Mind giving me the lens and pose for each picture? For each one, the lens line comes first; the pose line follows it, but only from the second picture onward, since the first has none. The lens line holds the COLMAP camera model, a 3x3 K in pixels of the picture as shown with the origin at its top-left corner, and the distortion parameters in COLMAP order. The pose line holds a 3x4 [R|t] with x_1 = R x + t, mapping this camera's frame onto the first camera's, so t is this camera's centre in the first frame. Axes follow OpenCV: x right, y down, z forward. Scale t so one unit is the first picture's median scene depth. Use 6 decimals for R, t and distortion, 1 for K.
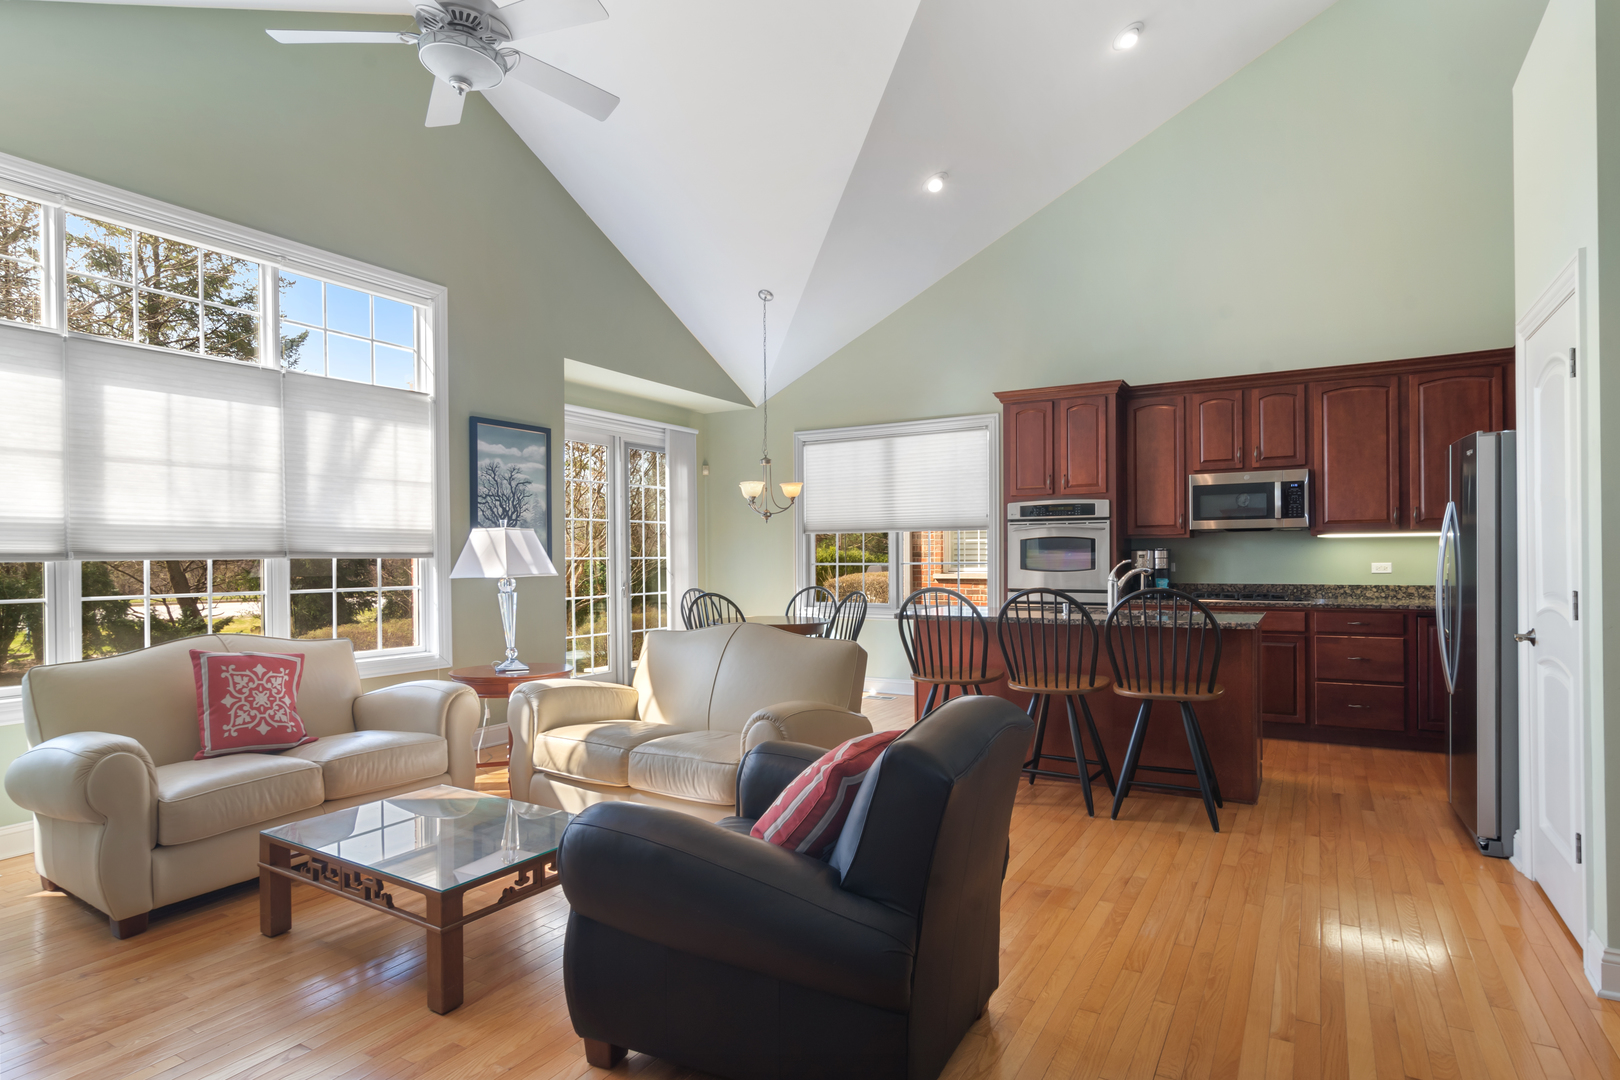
lens RADIAL K [[869.1, 0, 816.1], [0, 869.1, 560.9], [0, 0, 1]] dist [-0.004193, 0.002040]
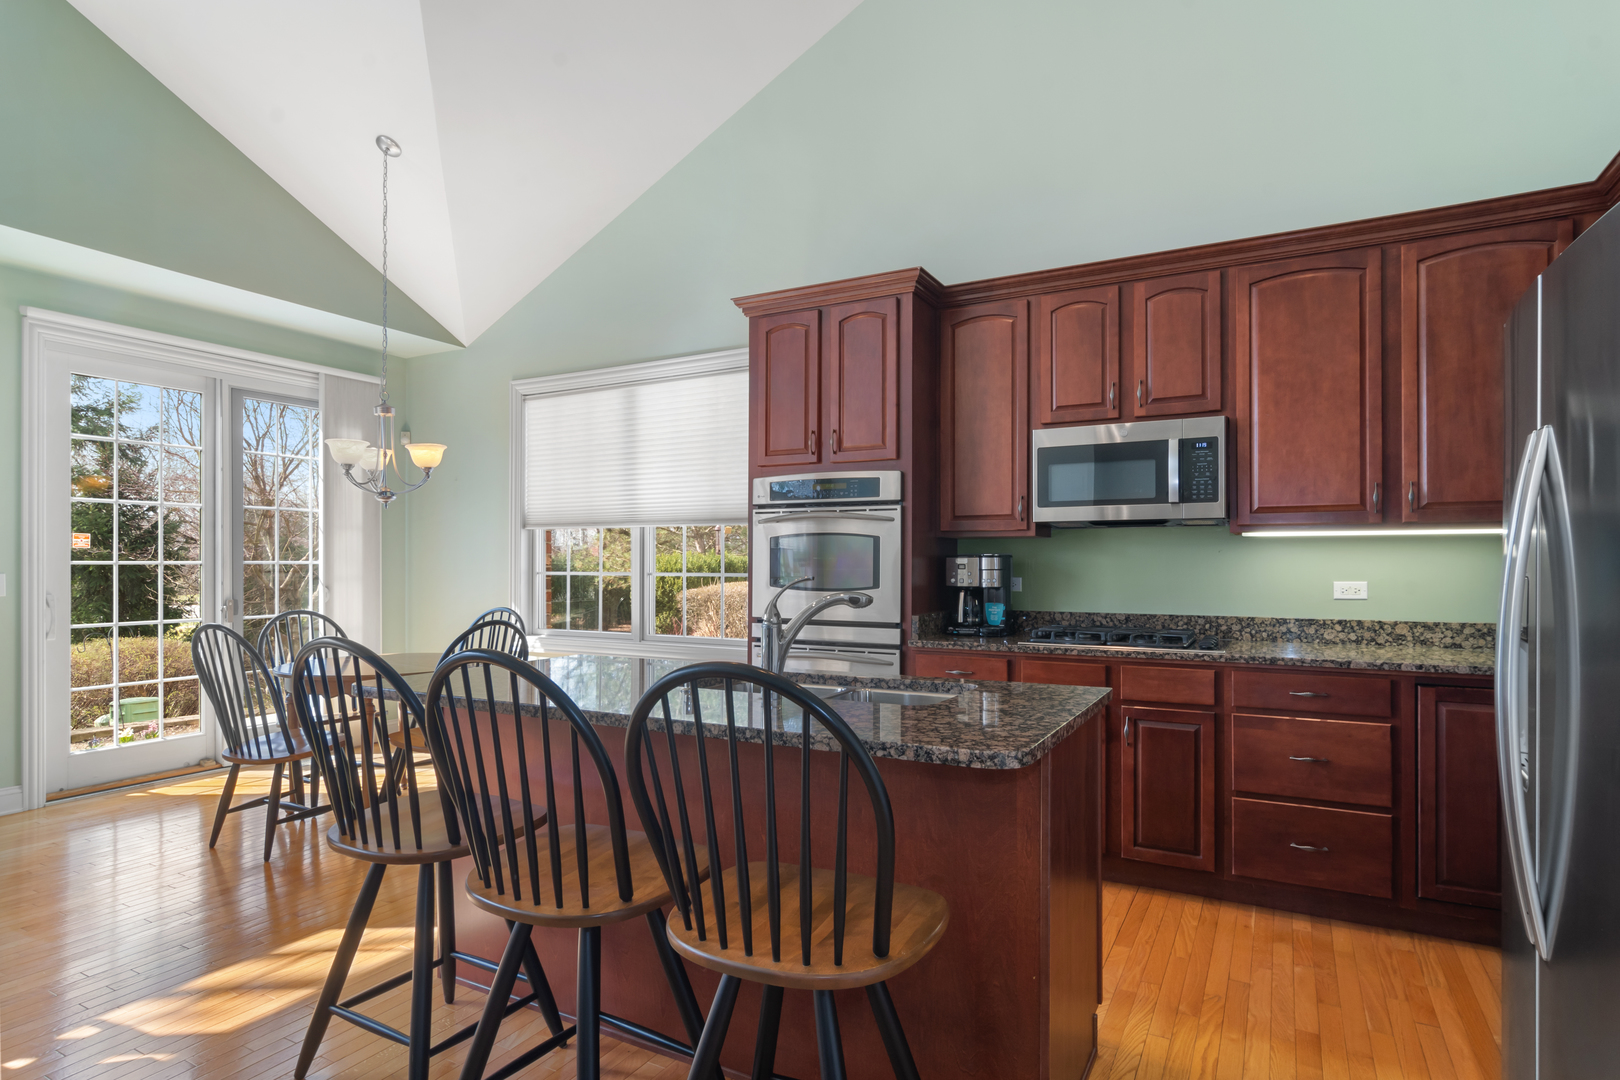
lens RADIAL K [[869.1, 0, 816.8], [0, 869.1, 559.5], [0, 0, 1]] dist [-0.004193, 0.002040]
pose [[0.999565, 0.009666, 0.027879, 0.280817], [-0.009384, 0.999904, -0.010223, -0.003395], [-0.027976, 0.009957, 0.999559, 0.433338]]
